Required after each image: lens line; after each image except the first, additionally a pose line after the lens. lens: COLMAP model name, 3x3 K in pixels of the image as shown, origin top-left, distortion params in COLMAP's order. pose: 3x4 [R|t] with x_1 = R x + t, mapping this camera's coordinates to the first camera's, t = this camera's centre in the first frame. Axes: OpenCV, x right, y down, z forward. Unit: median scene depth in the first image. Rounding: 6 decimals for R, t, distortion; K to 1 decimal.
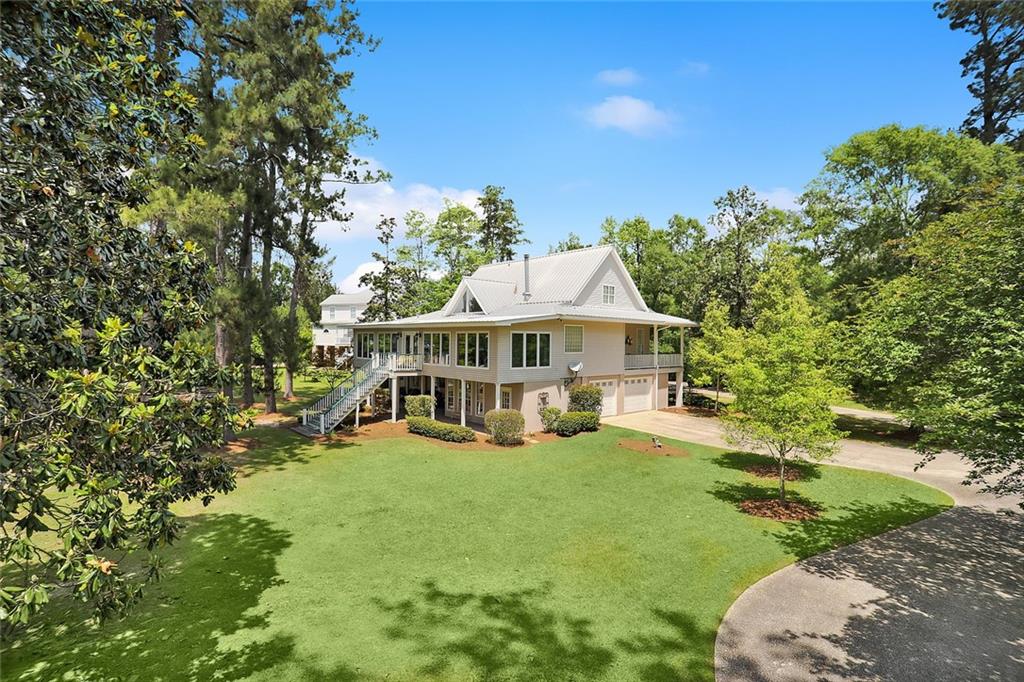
lens RADIAL K [[530.8, 0, 512.0], [0, 530.8, 341.0], [0, 0, 1]] dist [-0.056814, 0.033512]
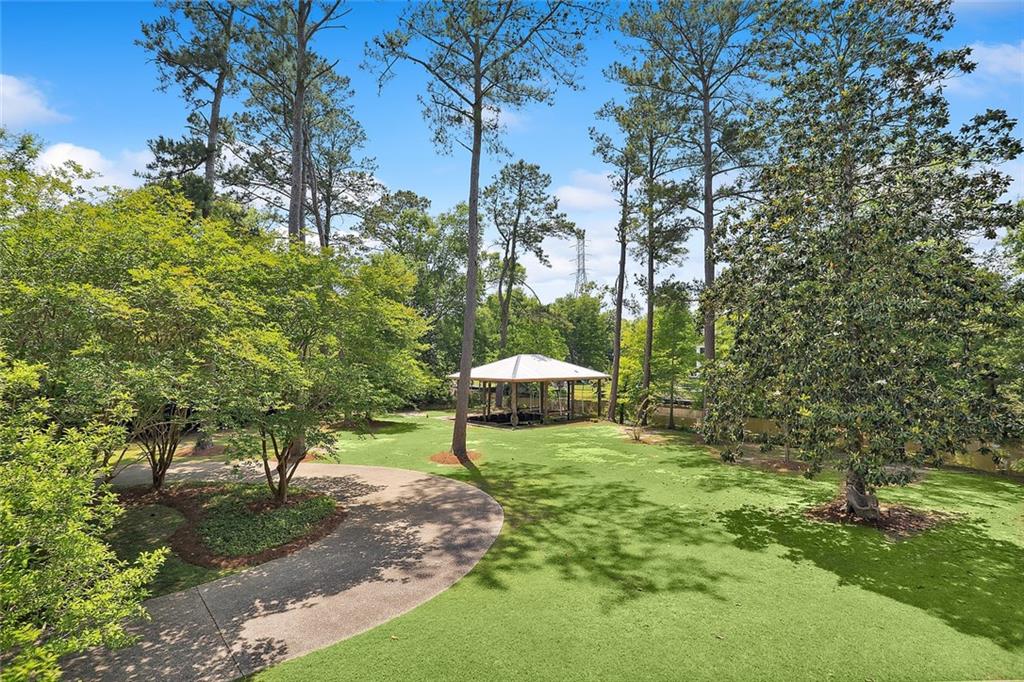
lens RADIAL K [[530.8, 0, 512.0], [0, 530.8, 341.0], [0, 0, 1]] dist [-0.056814, 0.033512]
pose [[-0.996190, -0.019980, -0.084896, 0.361487], [-0.017466, 0.999390, -0.030246, 0.003223], [0.085448, -0.028648, -0.995931, 2.127412]]
